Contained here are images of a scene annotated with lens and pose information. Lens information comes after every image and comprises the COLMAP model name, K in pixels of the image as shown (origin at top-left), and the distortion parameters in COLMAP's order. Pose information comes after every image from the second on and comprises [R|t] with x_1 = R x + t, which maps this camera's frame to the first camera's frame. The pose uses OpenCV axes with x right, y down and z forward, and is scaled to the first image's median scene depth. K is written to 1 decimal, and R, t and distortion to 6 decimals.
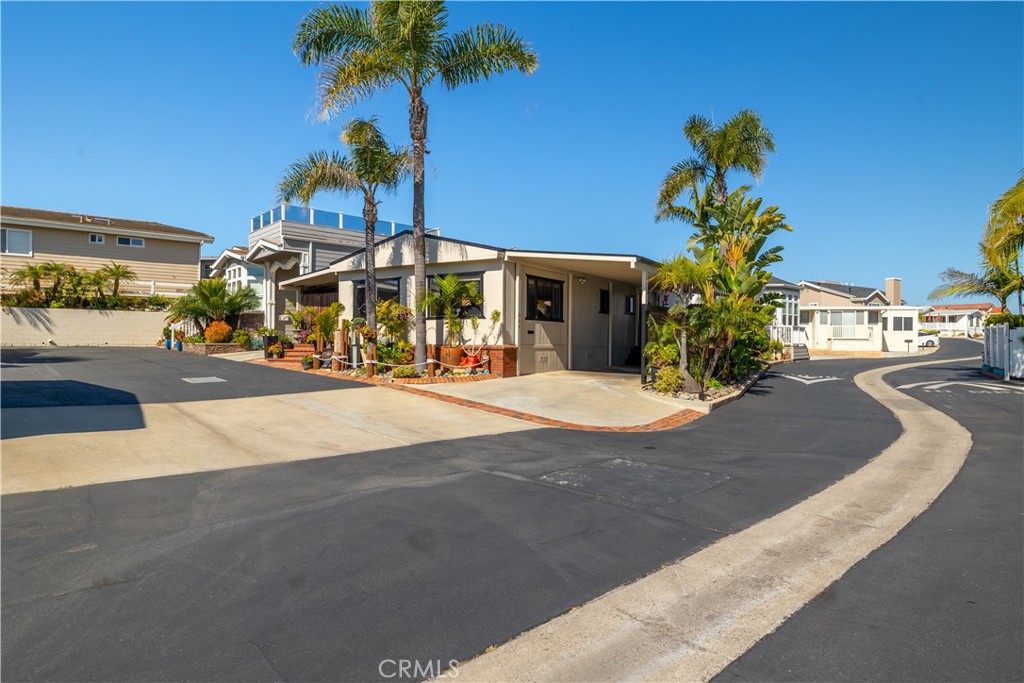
lens RADIAL K [[622.4, 0, 512.0], [0, 622.4, 341.5], [0, 0, 1]] dist [-0.001110, -0.000169]
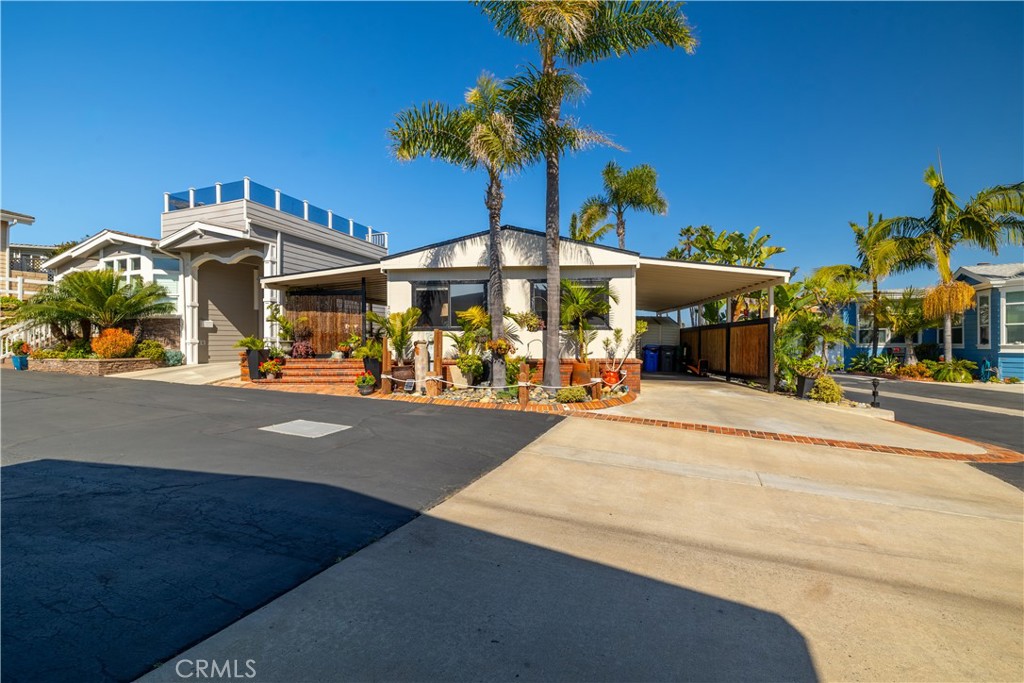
lens RADIAL K [[462.8, 0, 512.0], [0, 462.8, 341.5], [0, 0, 1]] dist [-0.001461, -0.000048]
pose [[0.879262, -0.008749, 0.476258, -0.347688], [0.008768, 0.999959, 0.002182, -0.015462], [-0.476258, 0.002257, 0.879303, 0.327431]]
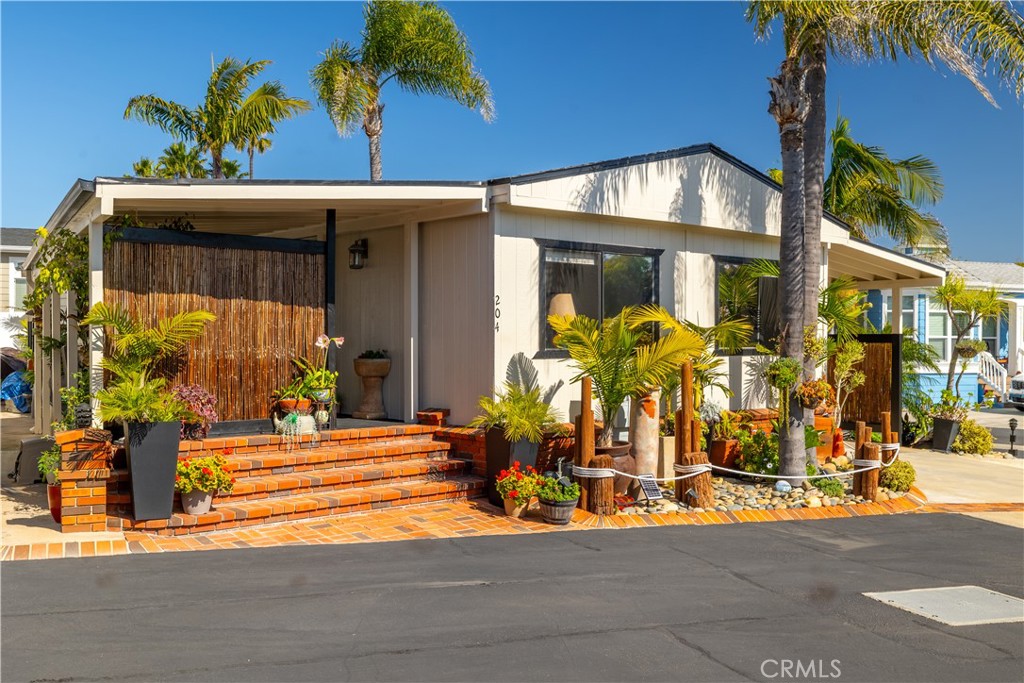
lens RADIAL K [[980.1, 0, 512.0], [0, 980.1, 341.5], [0, 0, 1]] dist [0.004654, 0.001321]
pose [[0.287664, -0.008504, 0.957694, -0.627234], [-0.003475, 0.999945, 0.009923, -0.038219], [-0.957725, -0.006182, 0.287619, 0.696014]]
